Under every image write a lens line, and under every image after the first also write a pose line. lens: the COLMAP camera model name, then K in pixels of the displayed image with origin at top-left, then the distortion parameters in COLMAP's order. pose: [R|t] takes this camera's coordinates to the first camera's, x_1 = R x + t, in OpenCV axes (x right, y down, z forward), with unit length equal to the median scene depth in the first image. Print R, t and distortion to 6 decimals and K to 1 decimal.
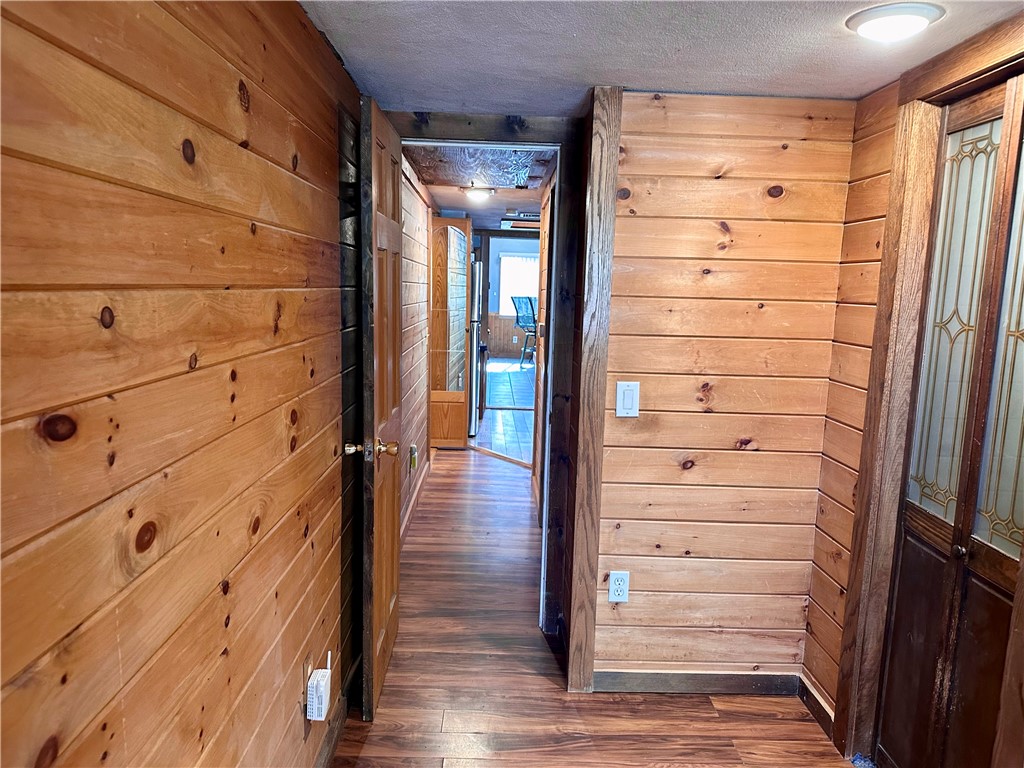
lens RADIAL K [[713.8, 0, 512.7], [0, 713.8, 383.8], [0, 0, 1]] dist [0.080377, -0.099358]
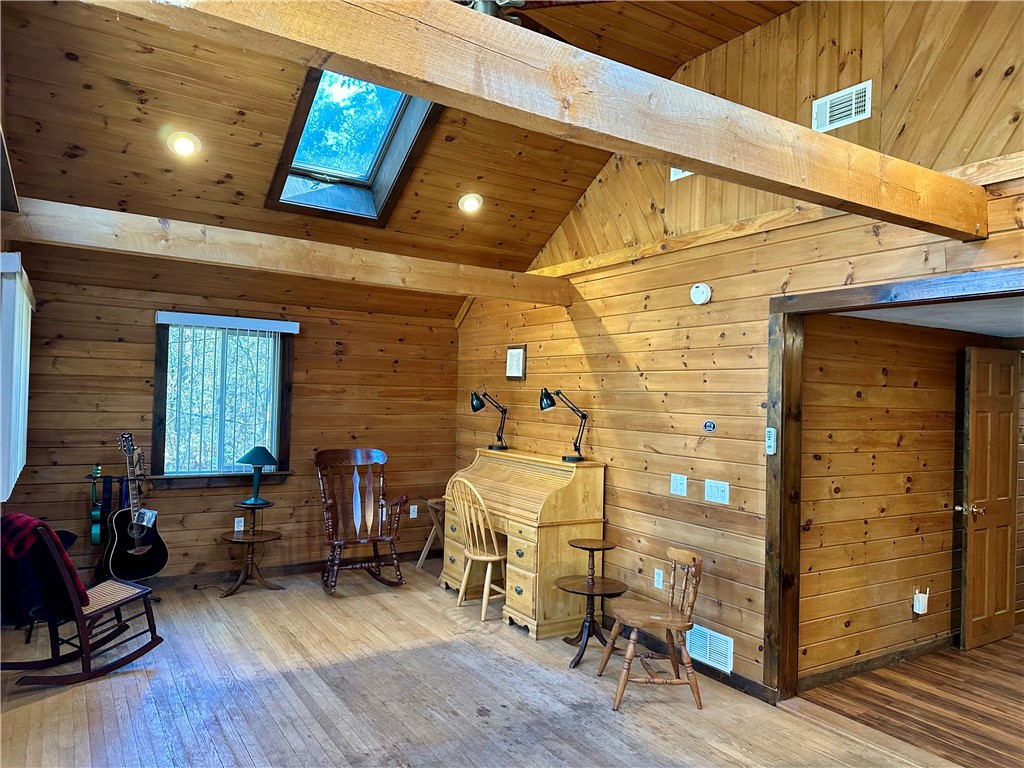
lens RADIAL K [[713.8, 0, 514.6], [0, 713.8, 397.7], [0, 0, 1]] dist [0.080377, -0.099358]
pose [[0.514013, -0.013788, -0.857672, 1.571671], [-0.130748, 0.986928, -0.094224, 0.242383], [0.847759, 0.160571, 0.505491, -2.045858]]
